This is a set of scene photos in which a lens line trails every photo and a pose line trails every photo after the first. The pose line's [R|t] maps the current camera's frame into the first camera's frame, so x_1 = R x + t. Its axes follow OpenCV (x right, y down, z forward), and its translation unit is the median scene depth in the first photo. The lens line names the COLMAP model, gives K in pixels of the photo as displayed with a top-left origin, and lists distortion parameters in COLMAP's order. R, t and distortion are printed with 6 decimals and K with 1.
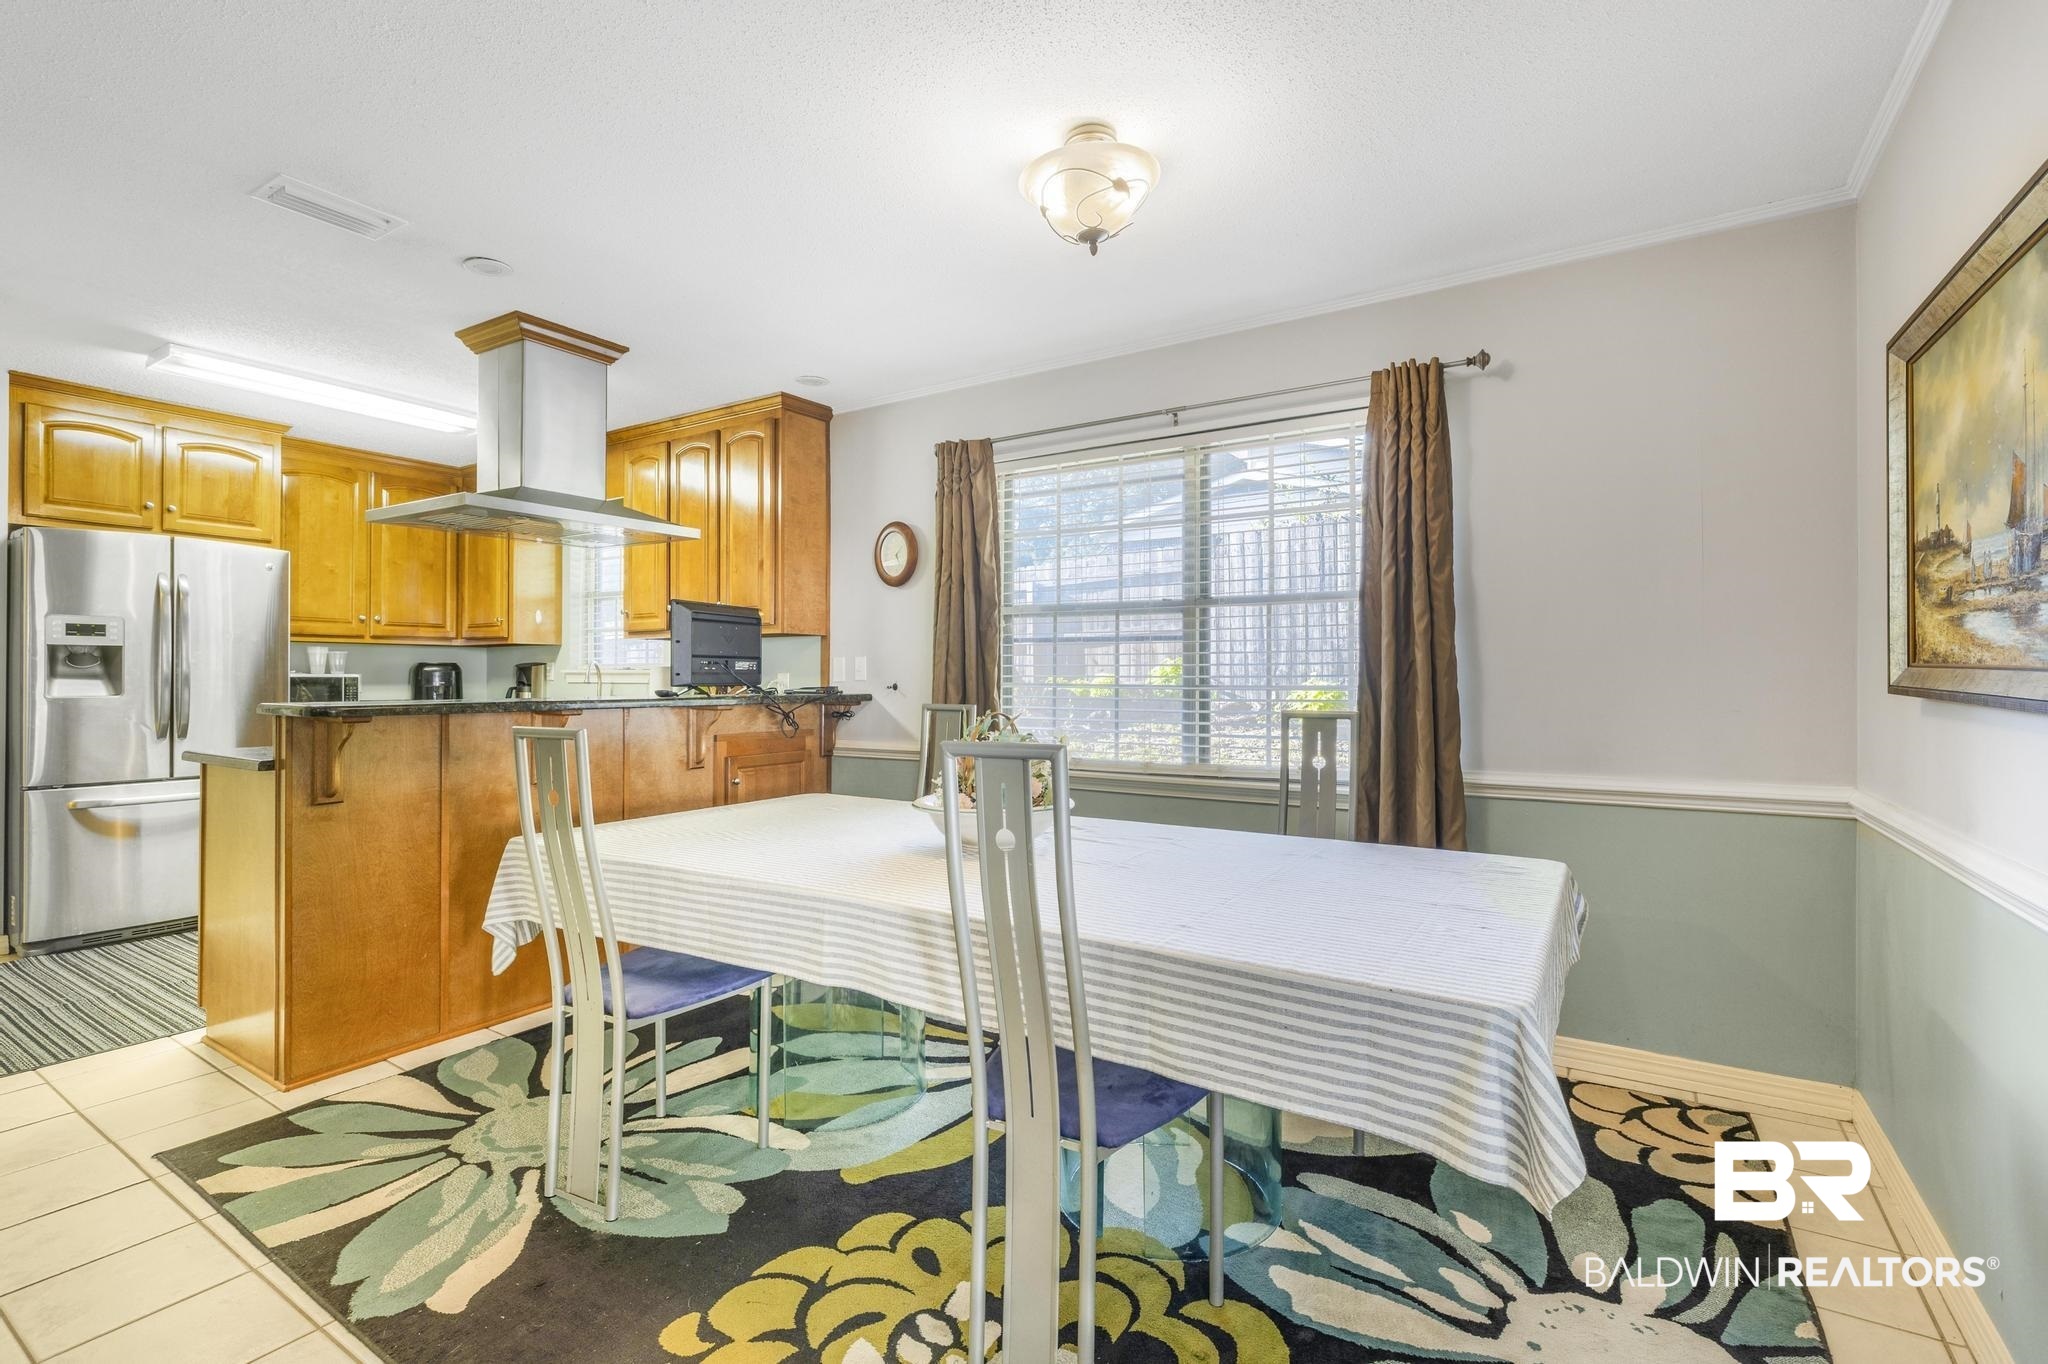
lens RADIAL K [[925.1, 0, 1005.0], [0, 925.1, 672.8], [0, 0, 1]] dist [-0.005064, 0.001053]
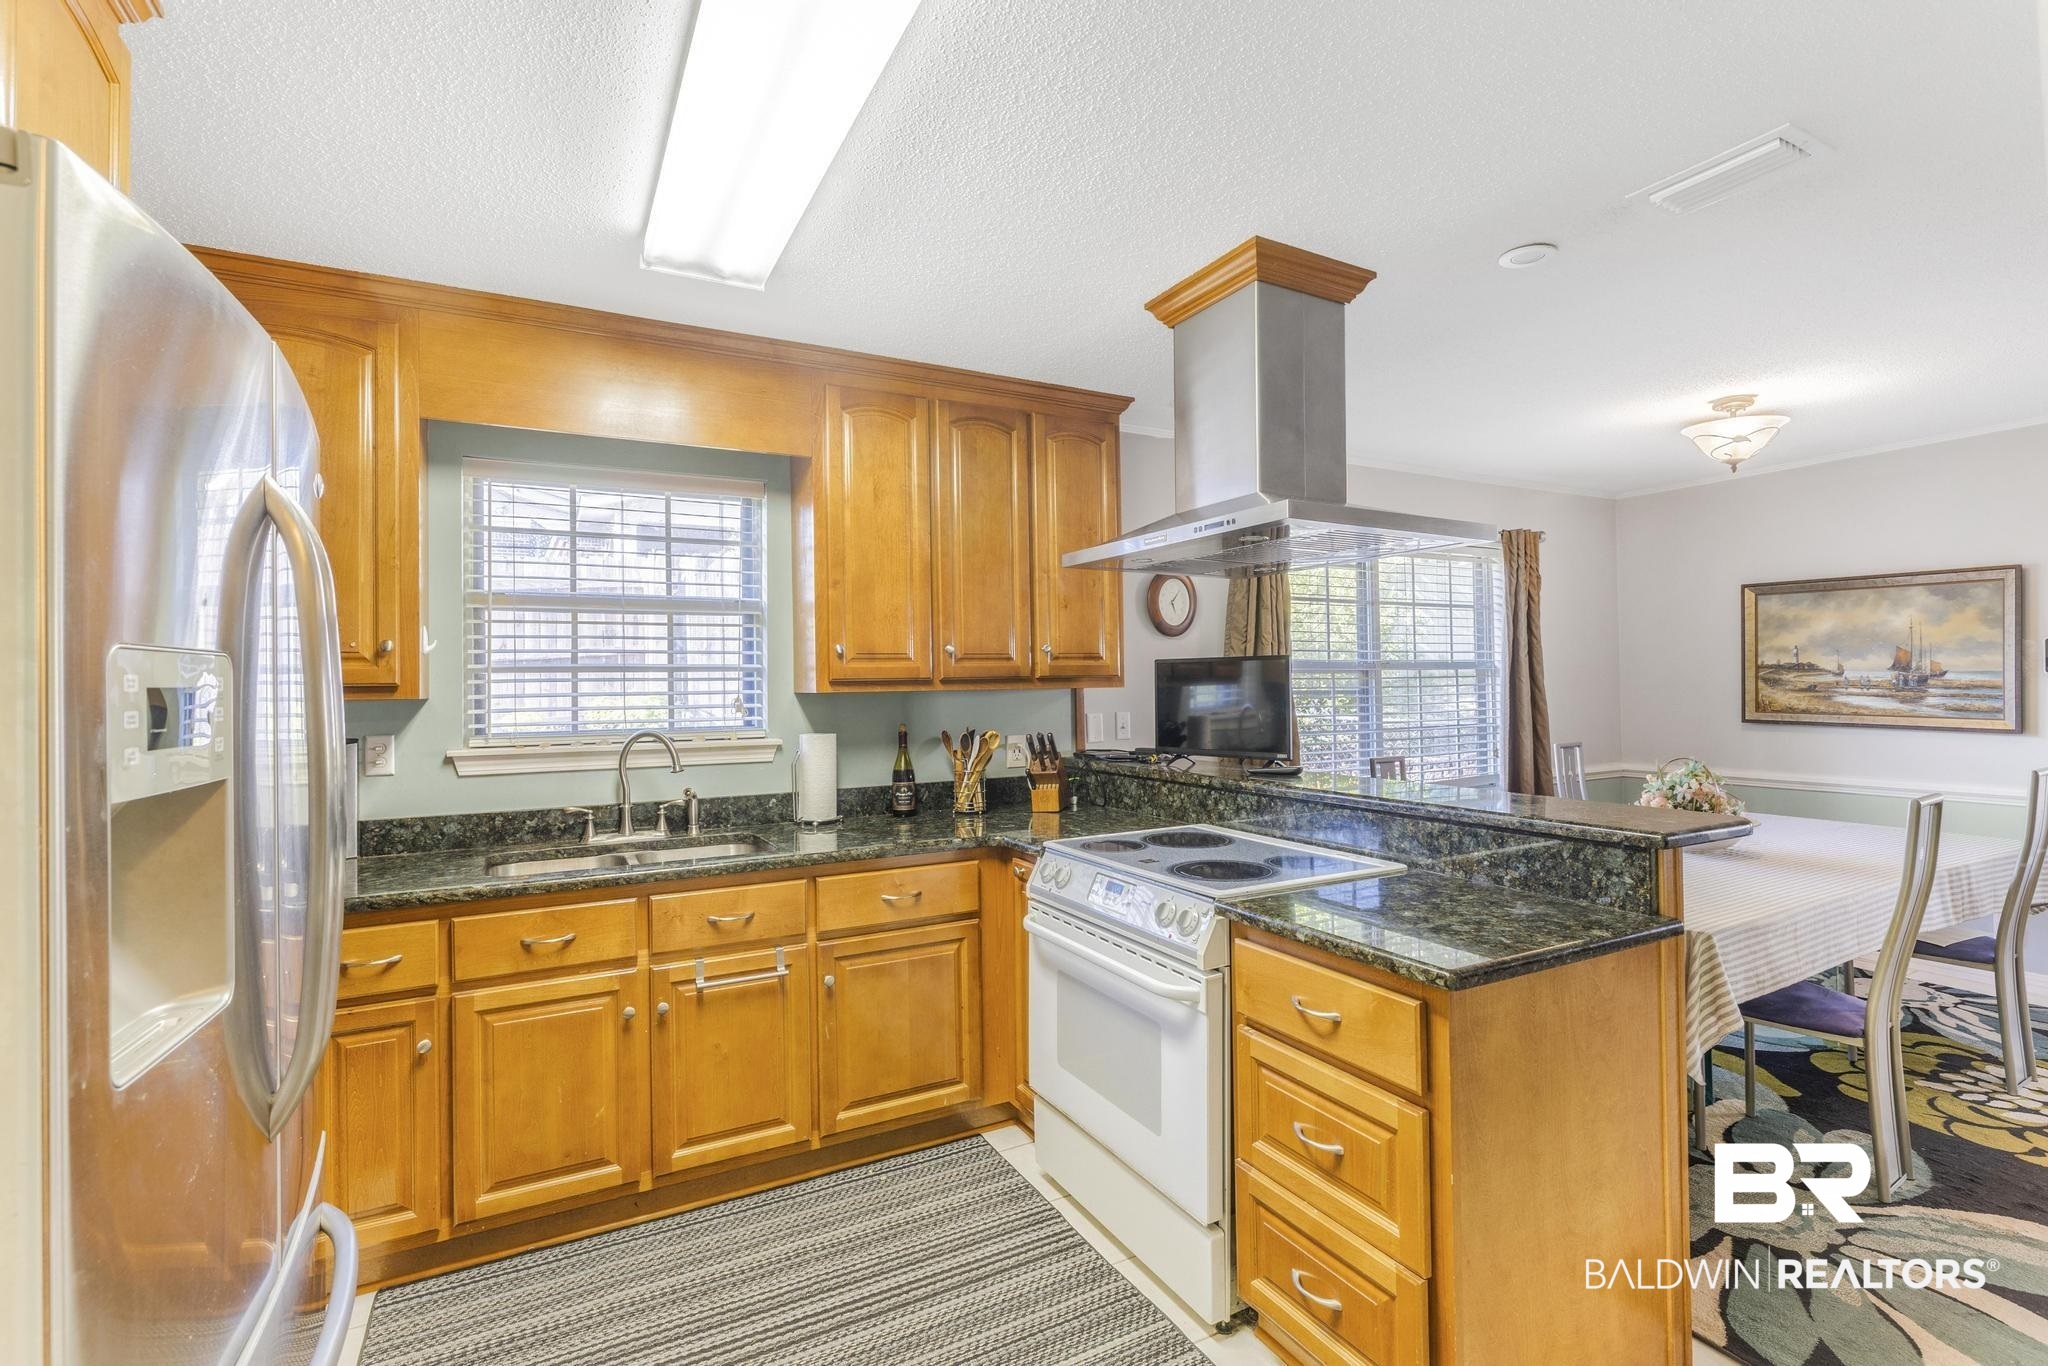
lens RADIAL K [[925.1, 0, 1009.3], [0, 925.1, 681.5], [0, 0, 1]] dist [-0.005064, 0.001053]
pose [[0.492788, -0.004925, 0.870136, -1.073680], [0.009181, 0.999958, 0.000460, -0.052768], [-0.870101, 0.007762, 0.492812, 0.726879]]
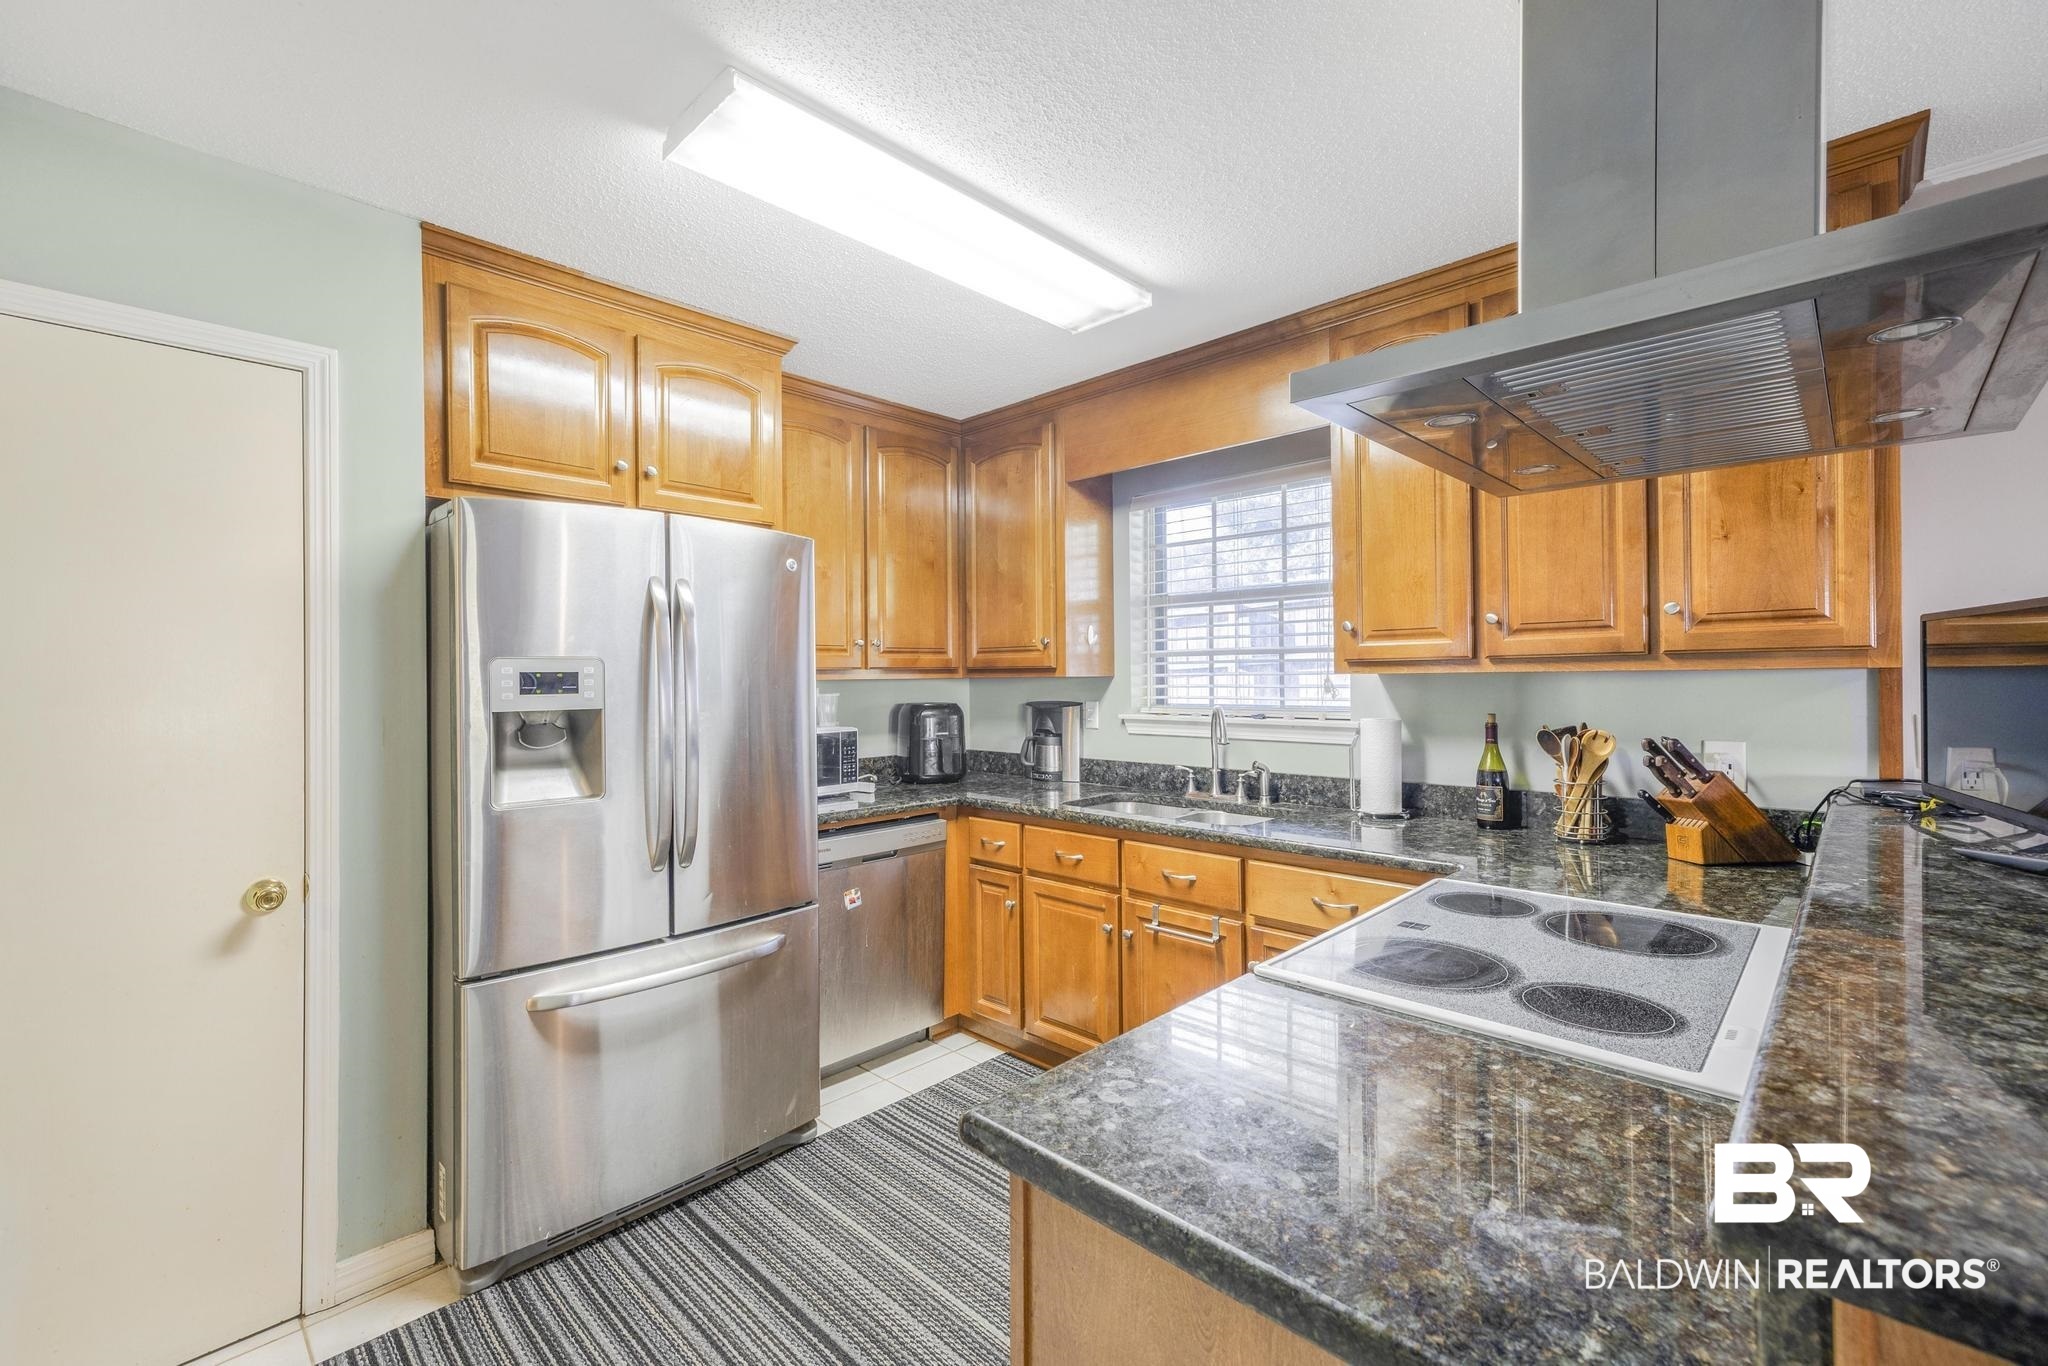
lens RADIAL K [[879.9, 0, 1024.6], [0, 879.9, 673.9], [0, 0, 1]] dist [0.008202, -0.000414]
pose [[0.979966, -0.011251, -0.198848, -0.599727], [0.011671, 0.999931, 0.000938, -0.048149], [0.198823, -0.003240, 0.980030, 0.527526]]
